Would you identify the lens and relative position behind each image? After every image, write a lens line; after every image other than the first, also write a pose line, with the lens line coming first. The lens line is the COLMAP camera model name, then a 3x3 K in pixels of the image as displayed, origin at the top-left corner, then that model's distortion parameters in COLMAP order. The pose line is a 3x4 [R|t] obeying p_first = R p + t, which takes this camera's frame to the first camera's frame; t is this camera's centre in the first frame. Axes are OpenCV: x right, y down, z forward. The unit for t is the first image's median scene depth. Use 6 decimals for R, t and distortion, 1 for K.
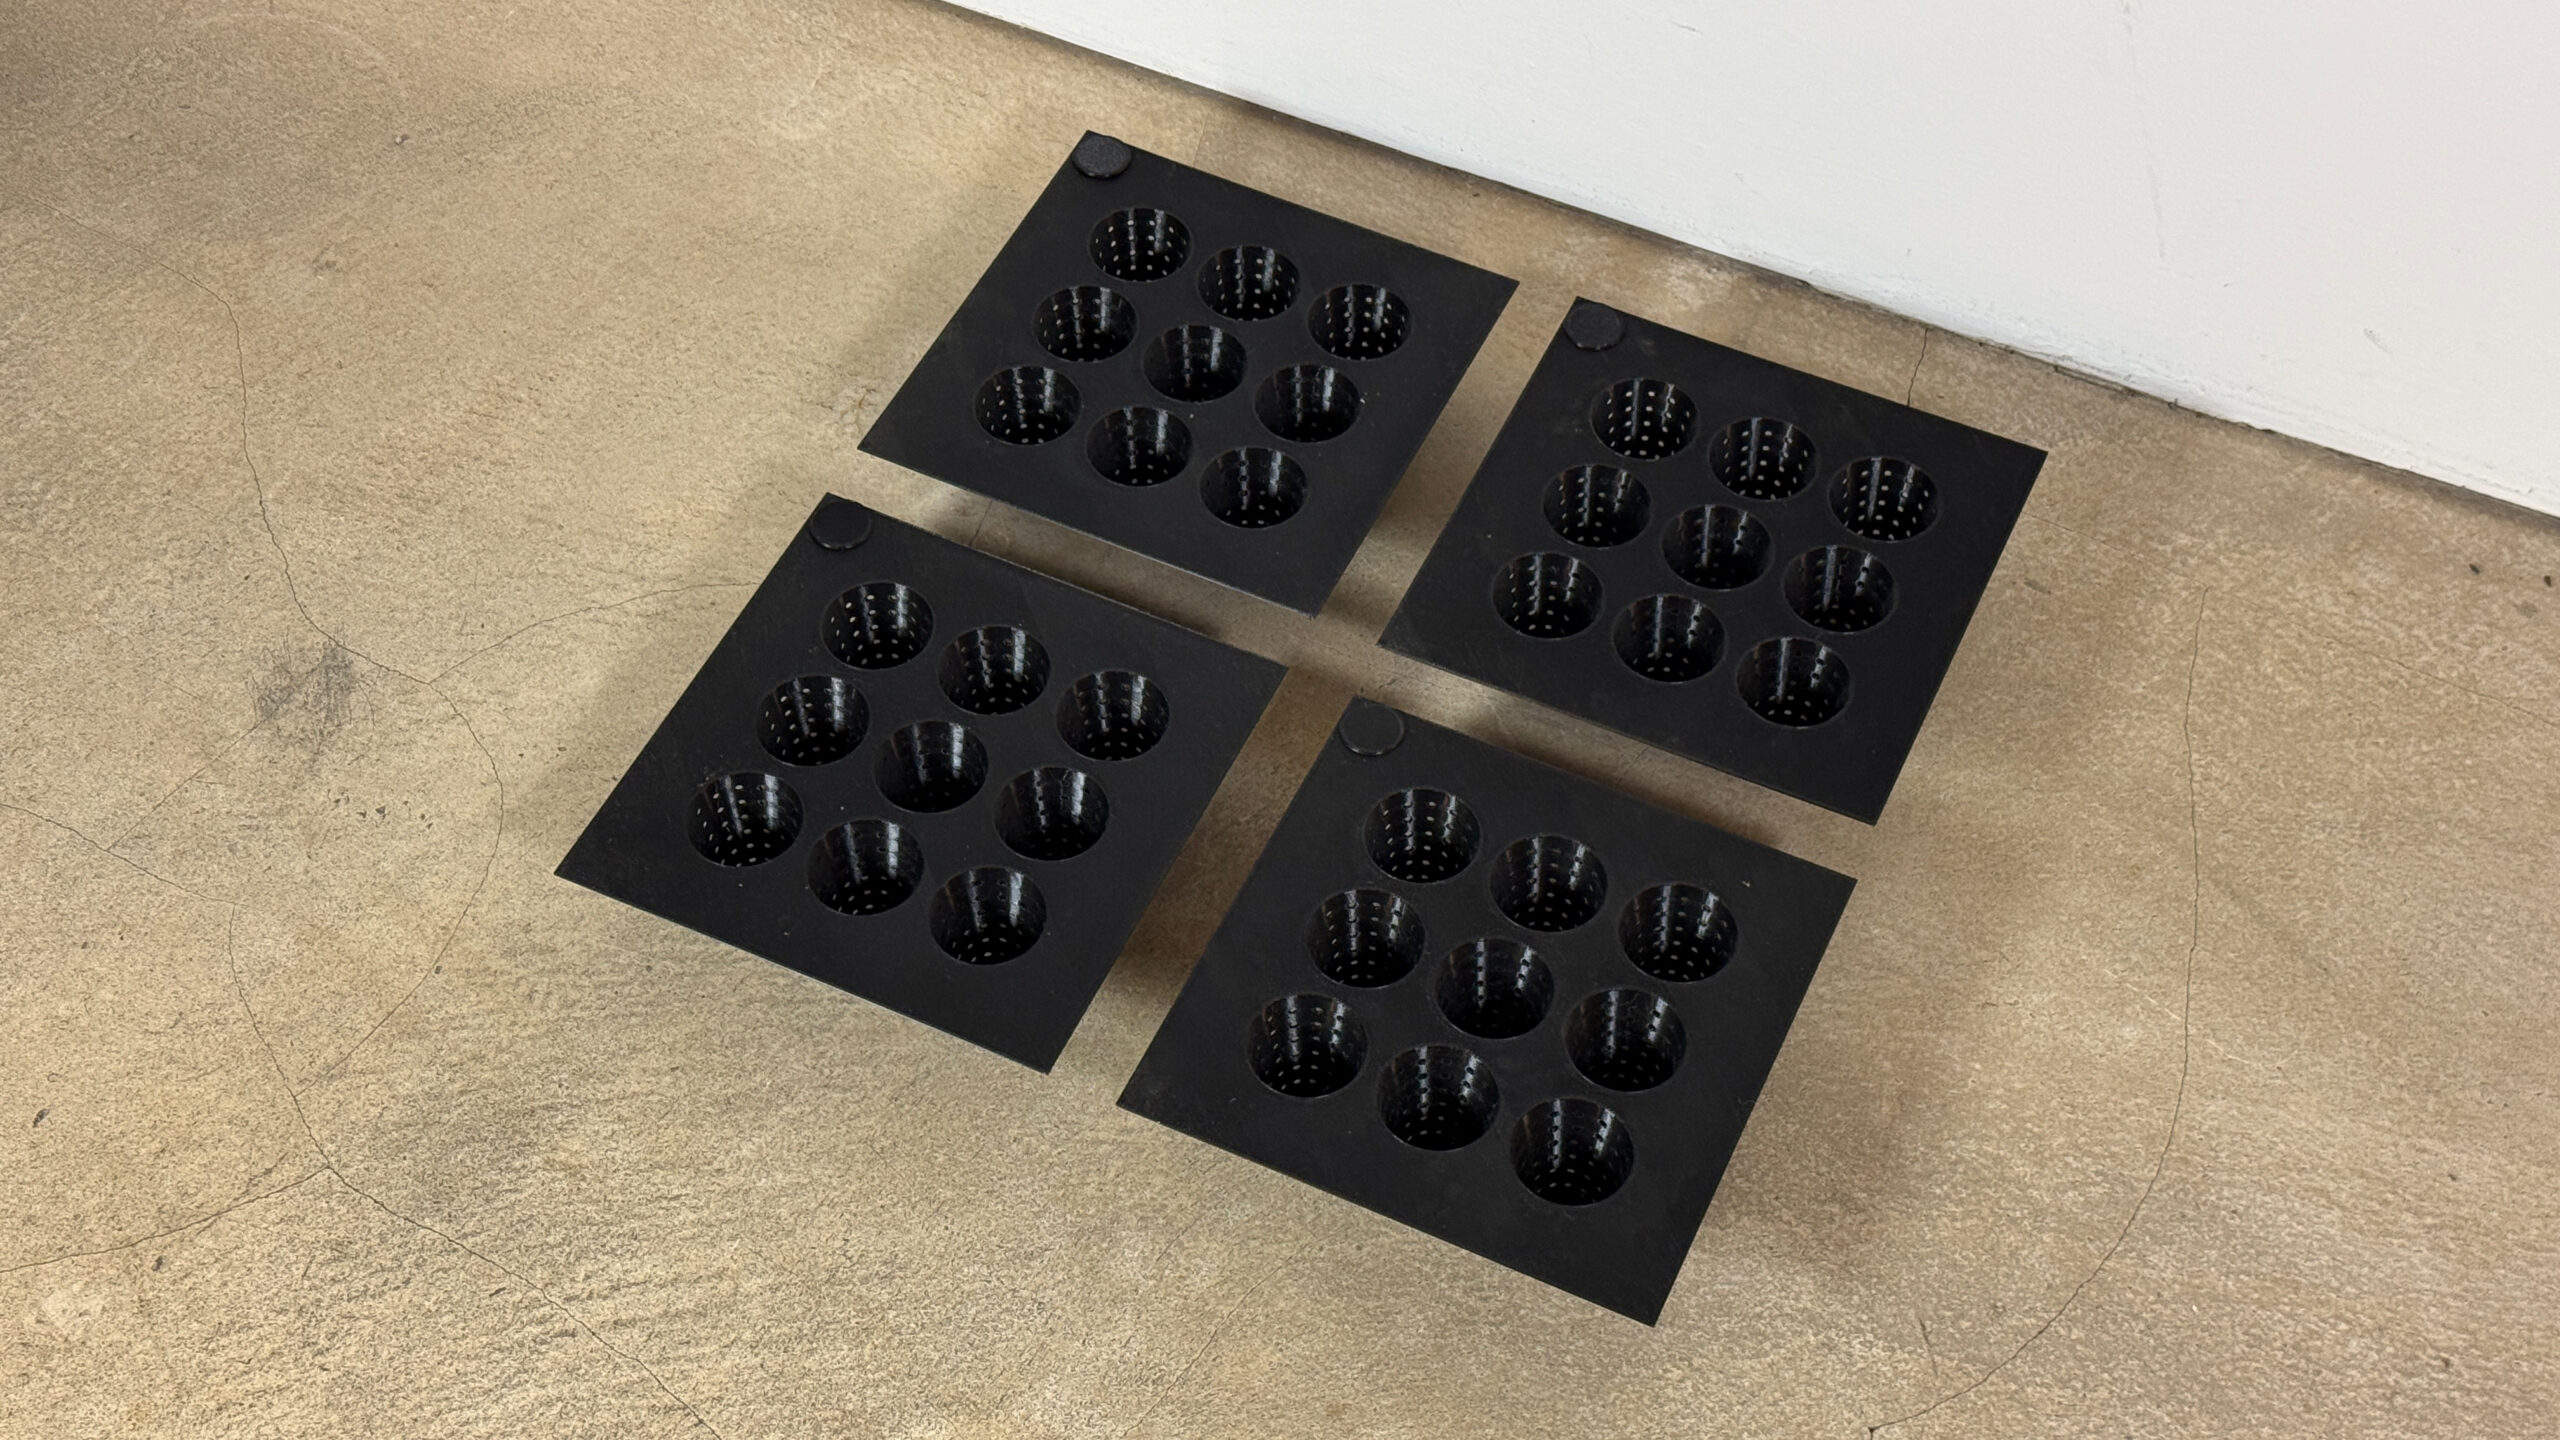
lens RADIAL K [[3580.5, 0, 1260.8], [0, 3580.5, 770.4], [0, 0, 1]] dist [0.179814, -0.349263]
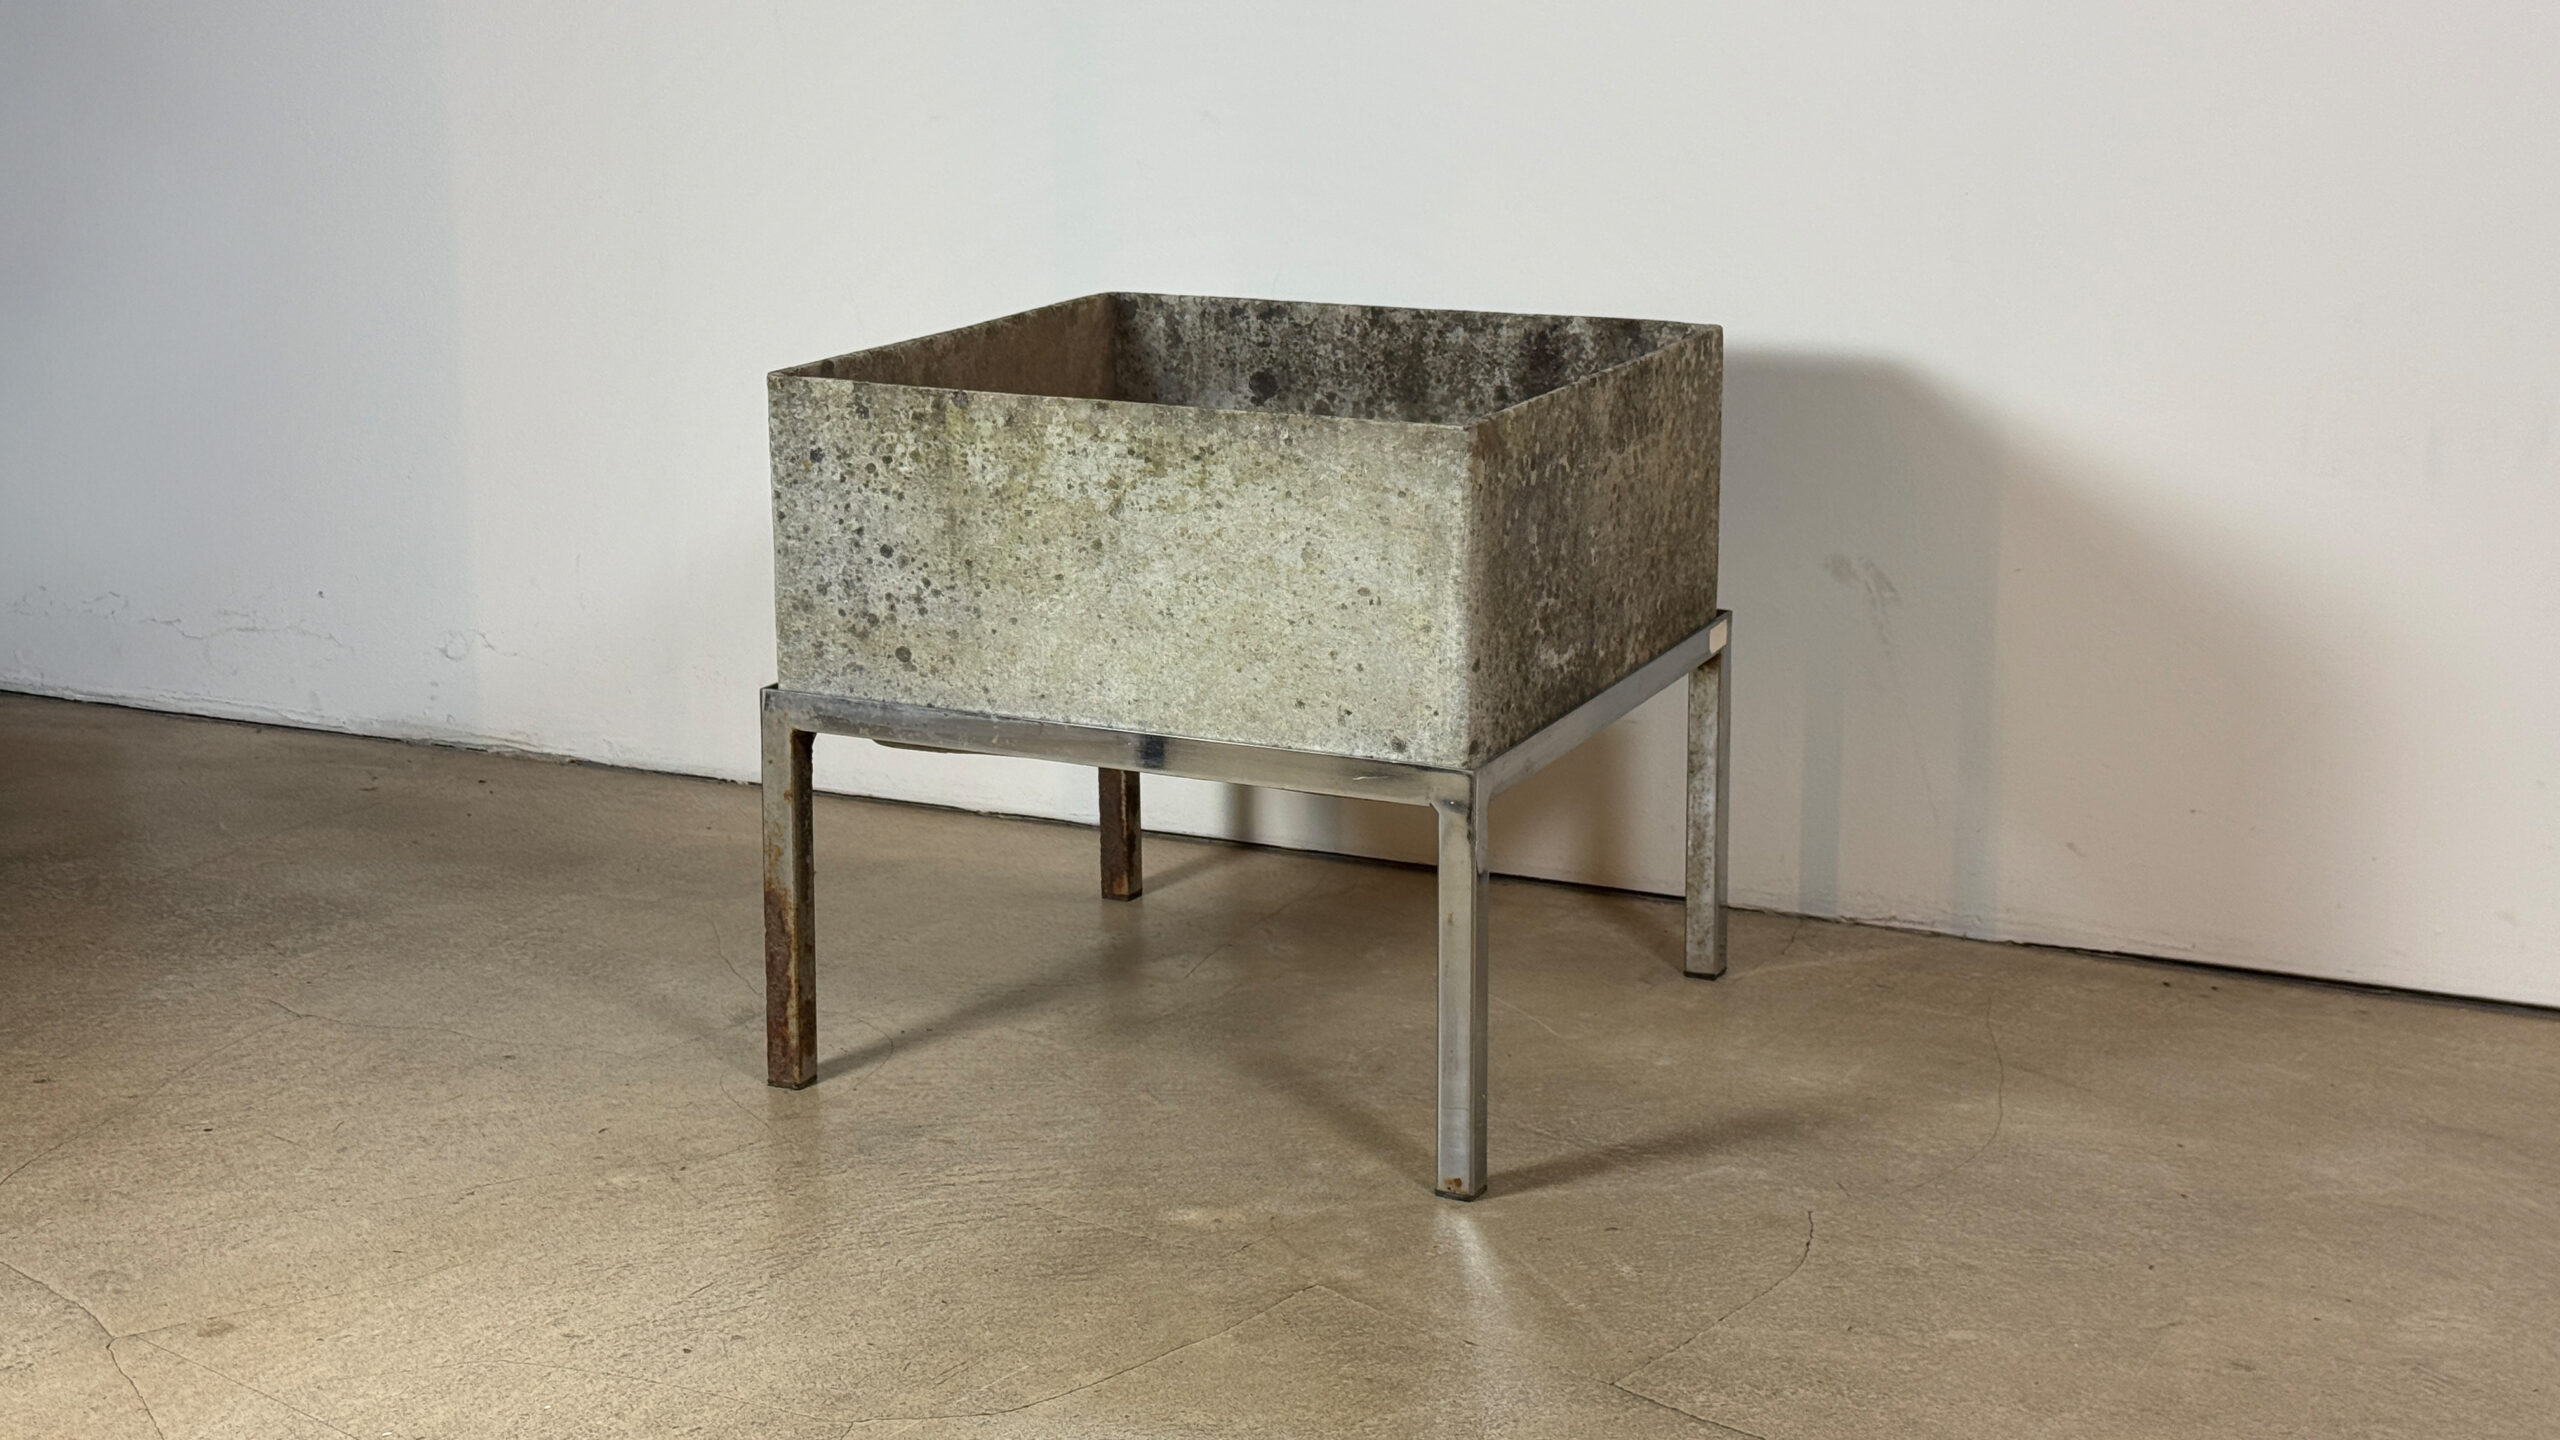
lens RADIAL K [[3578.4, 0, 1217.5], [0, 3578.4, 665.1], [0, 0, 1]] dist [0.160878, -0.298639]
pose [[0.999986, -0.001231, -0.005204, -0.067262], [-0.002452, 0.759300, -0.650736, 0.932820], [0.004752, 0.650739, 0.759286, -0.281857]]
